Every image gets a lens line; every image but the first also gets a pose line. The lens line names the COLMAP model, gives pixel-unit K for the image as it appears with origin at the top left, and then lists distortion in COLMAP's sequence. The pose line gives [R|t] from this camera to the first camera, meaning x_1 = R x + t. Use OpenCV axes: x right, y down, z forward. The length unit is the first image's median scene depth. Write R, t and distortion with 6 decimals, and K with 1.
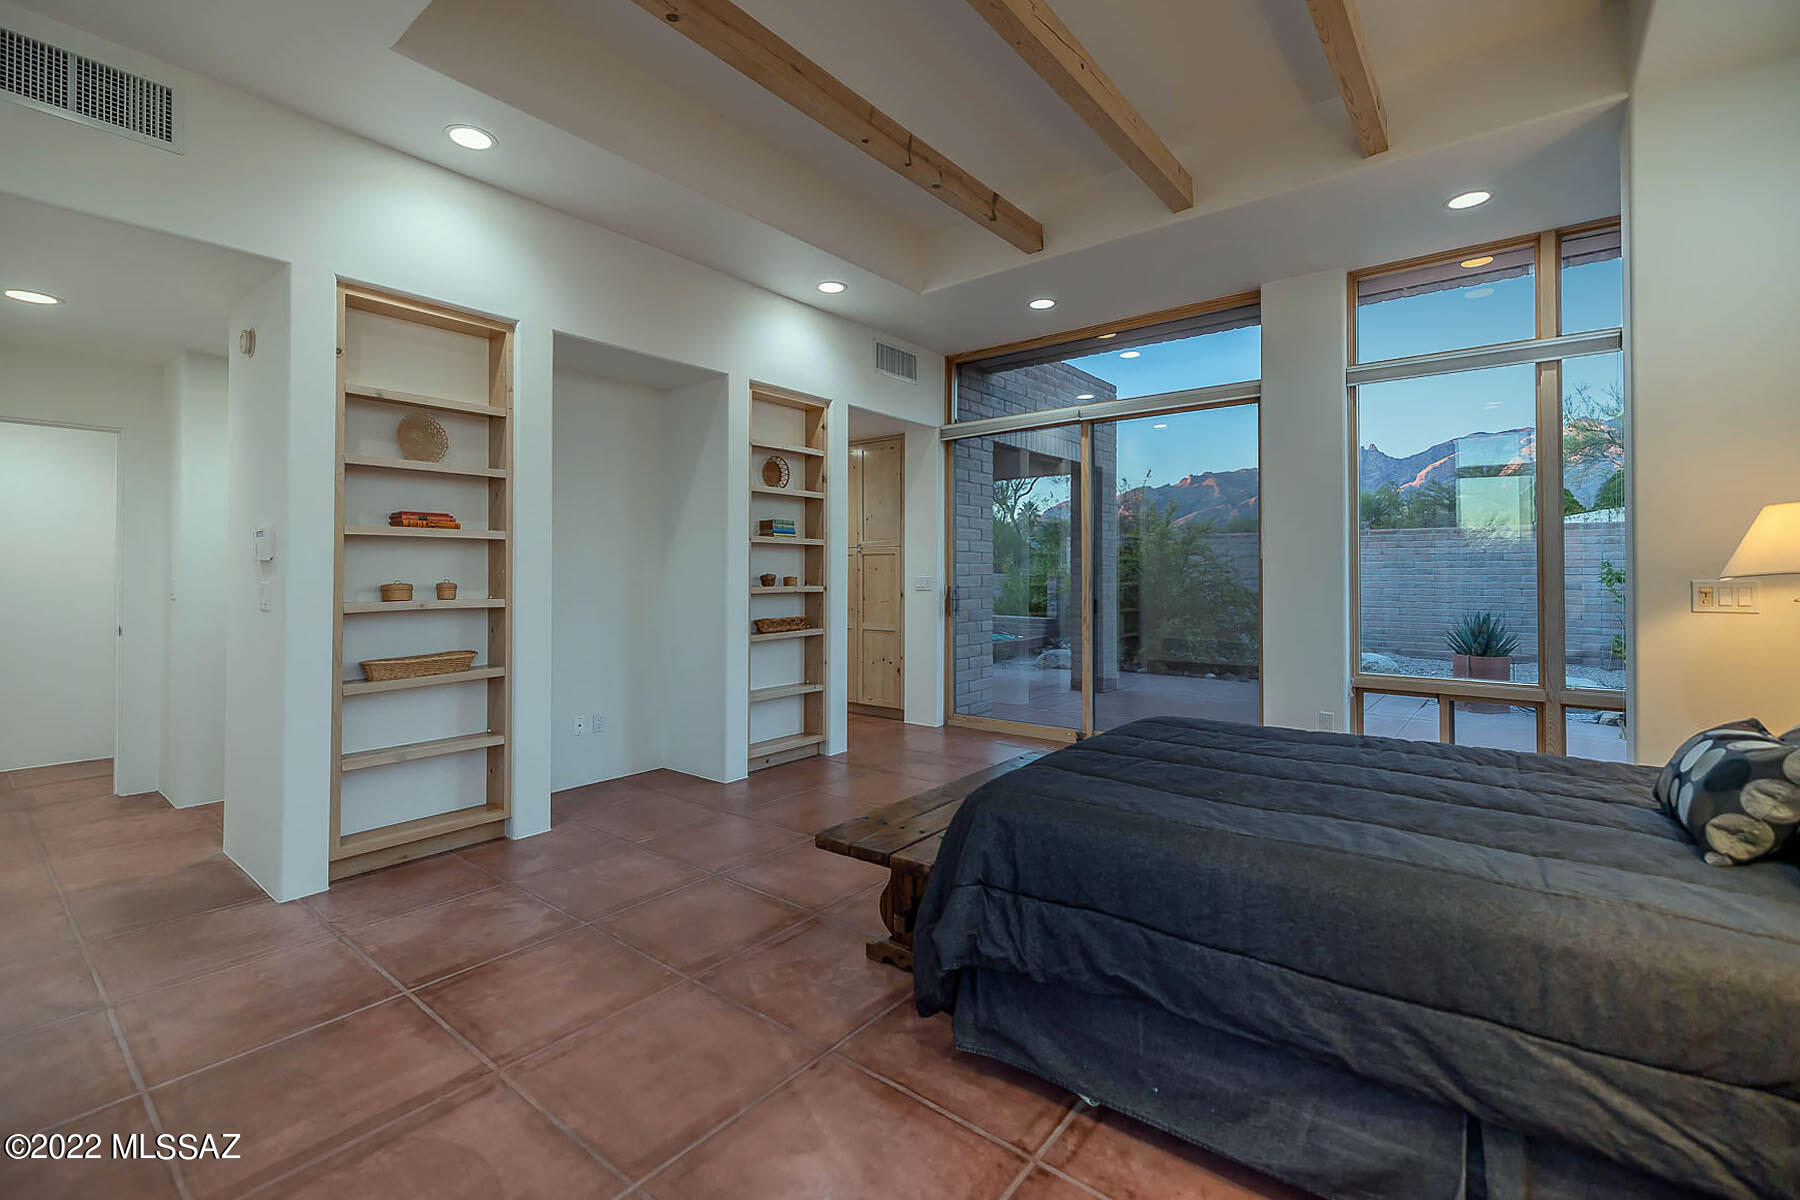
lens RADIAL K [[786.4, 0, 833.0], [0, 786.4, 567.1], [0, 0, 1]] dist [0.005334, -0.001705]
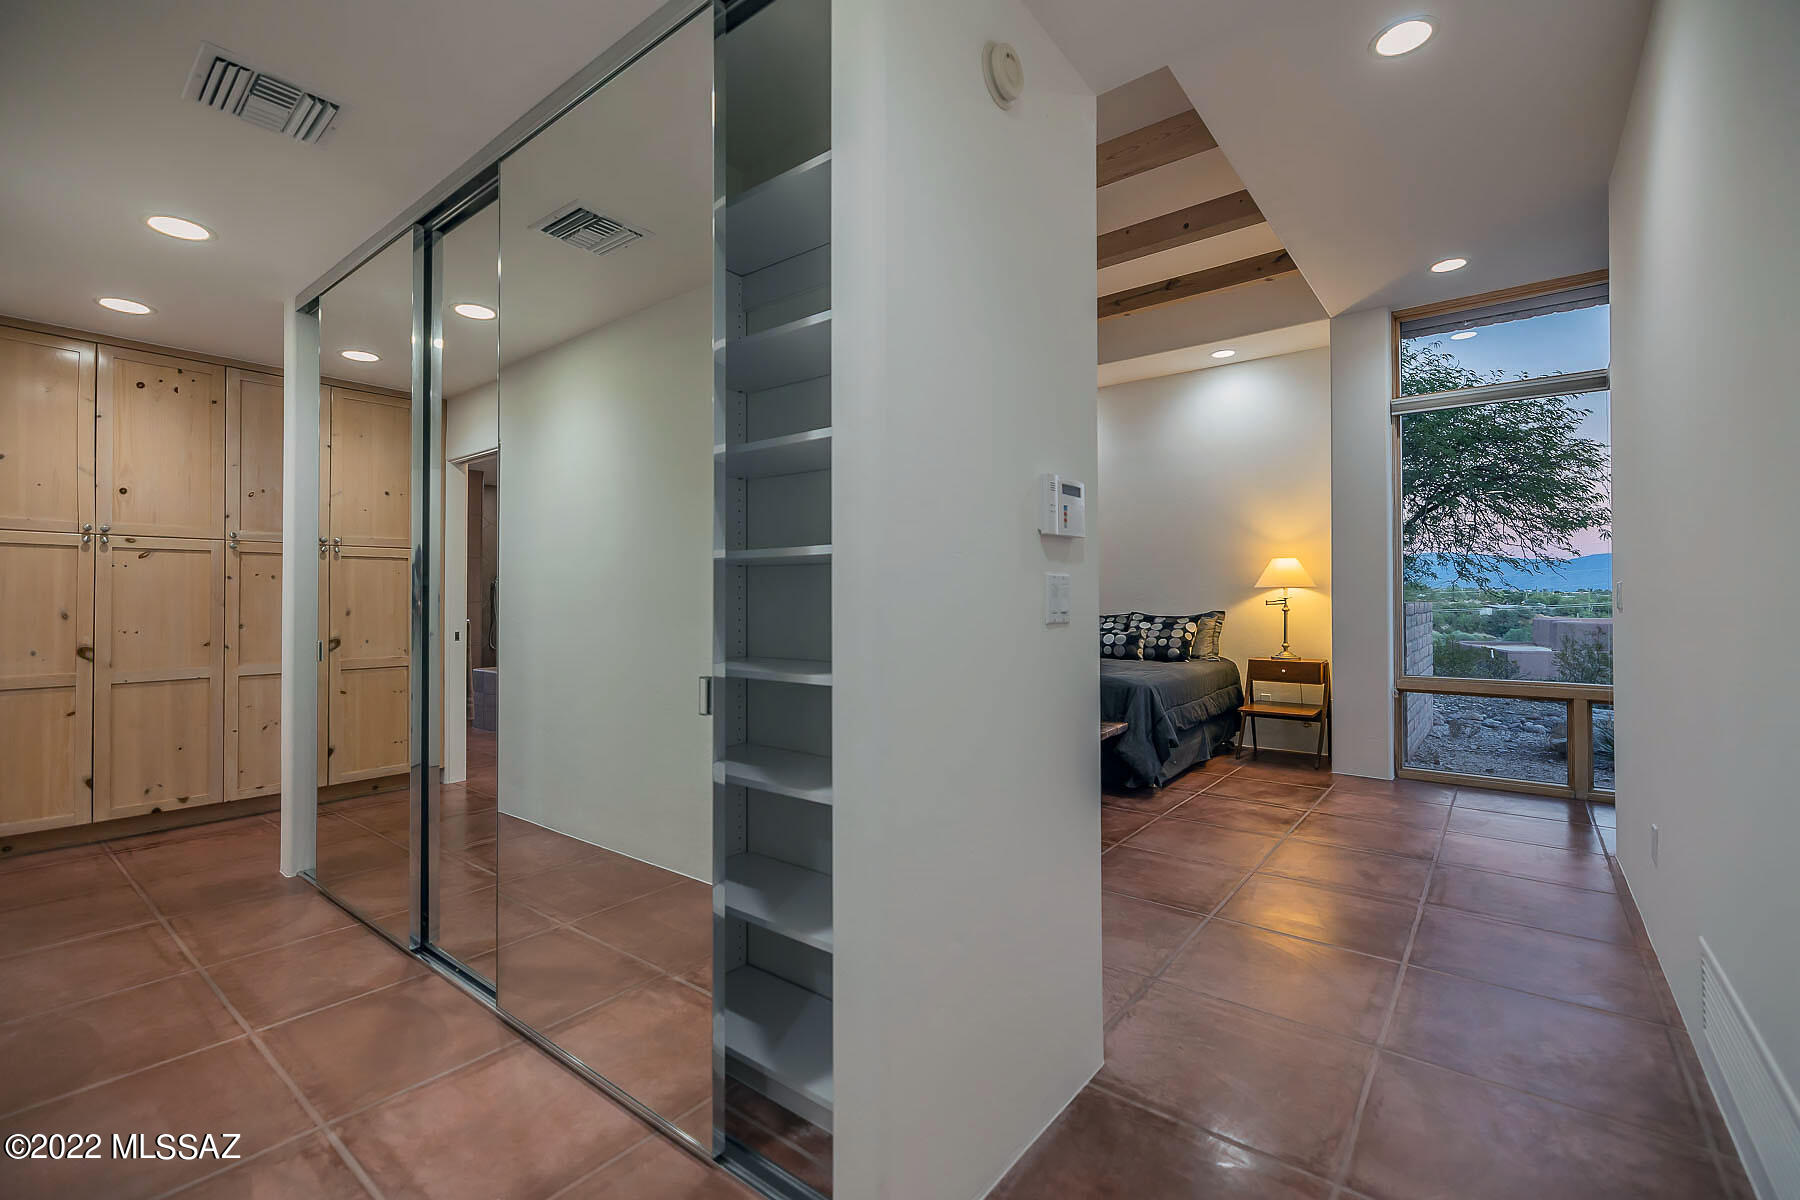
lens RADIAL K [[786.4, 0, 894.0], [0, 786.4, 600.3], [0, 0, 1]] dist [0.005334, -0.001705]
pose [[-0.051282, 0.000294, 0.998684, -1.496831], [-0.007526, 0.999971, -0.000680, 0.046248], [-0.998656, -0.007551, -0.051278, 1.342070]]
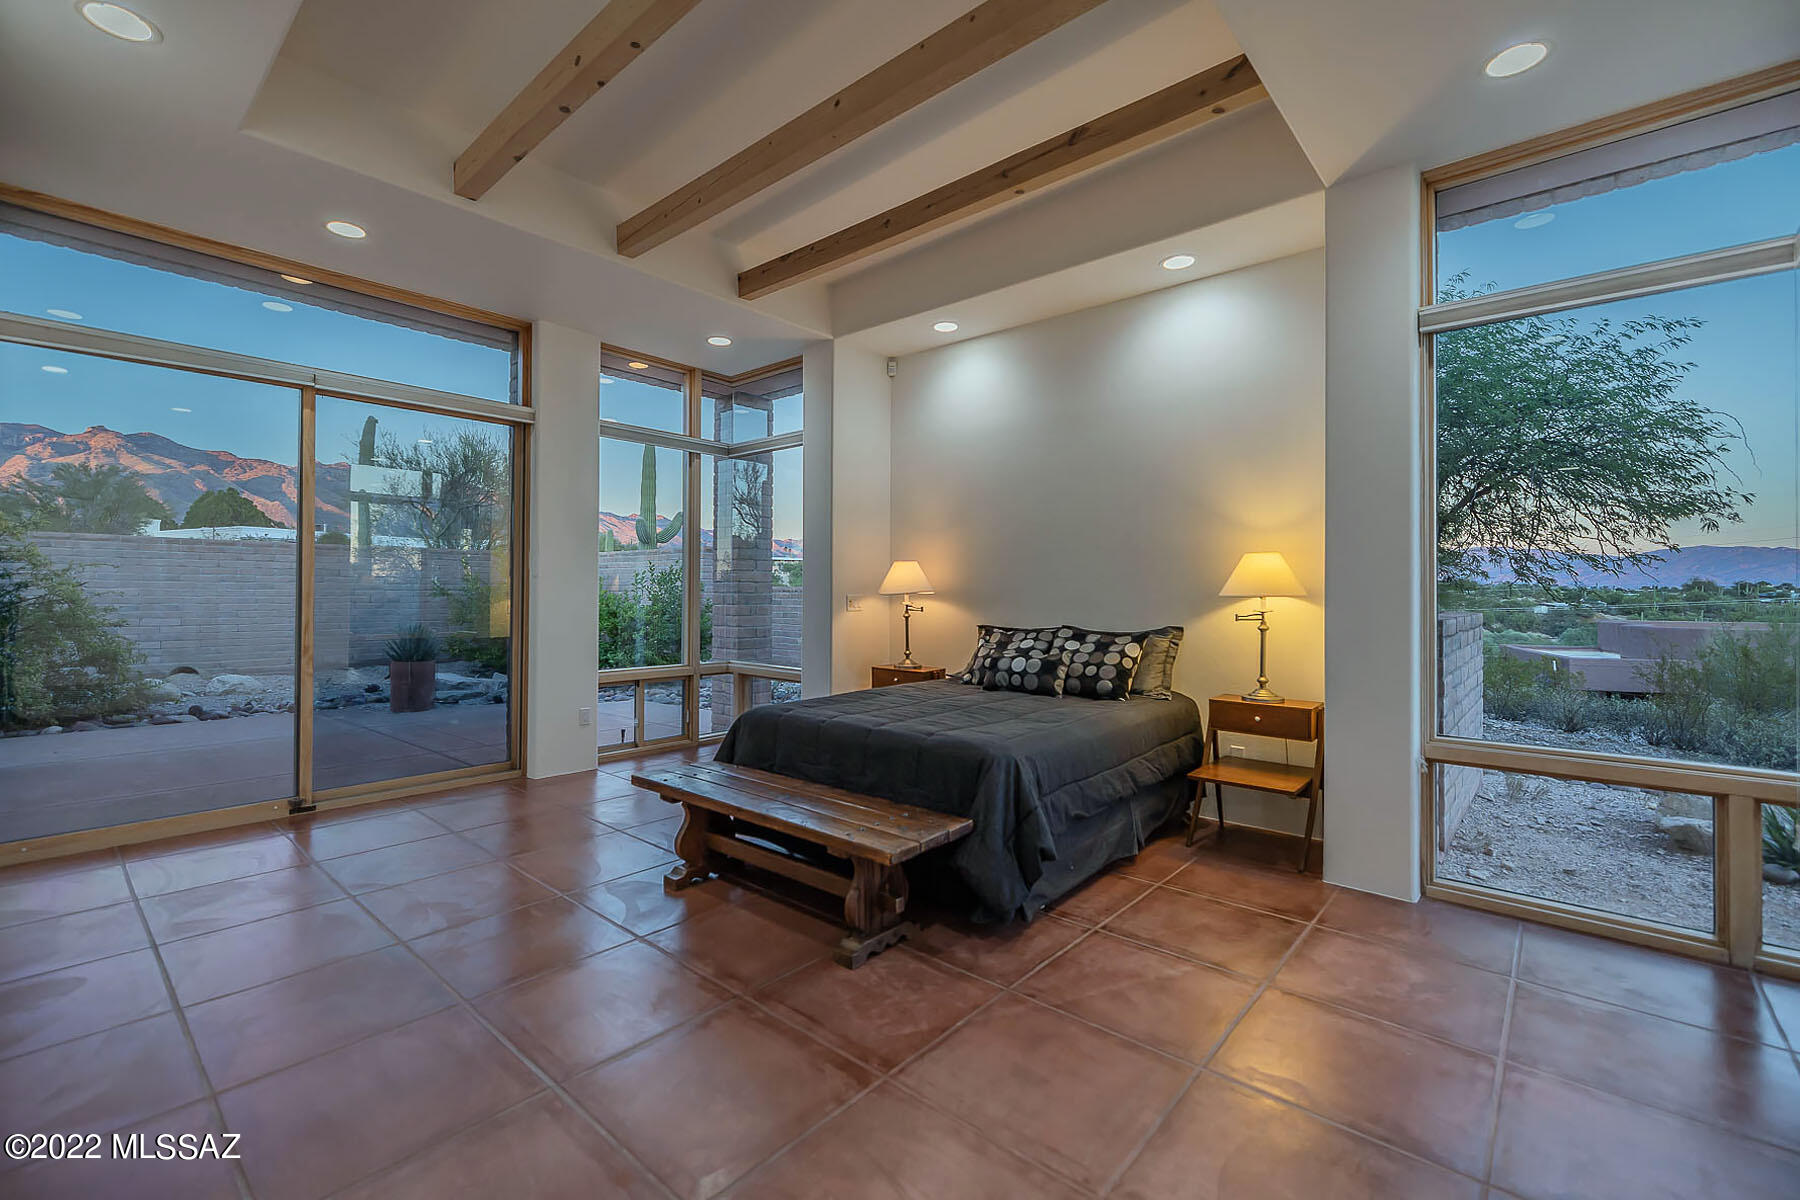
lens RADIAL K [[786.4, 0, 890.2], [0, 786.4, 591.5], [0, 0, 1]] dist [0.005334, -0.001705]
pose [[-0.006655, 0.000768, 0.999978, -0.902922], [-0.014841, 0.999889, -0.000866, 0.006070], [-0.999868, -0.014846, -0.006643, 0.892741]]
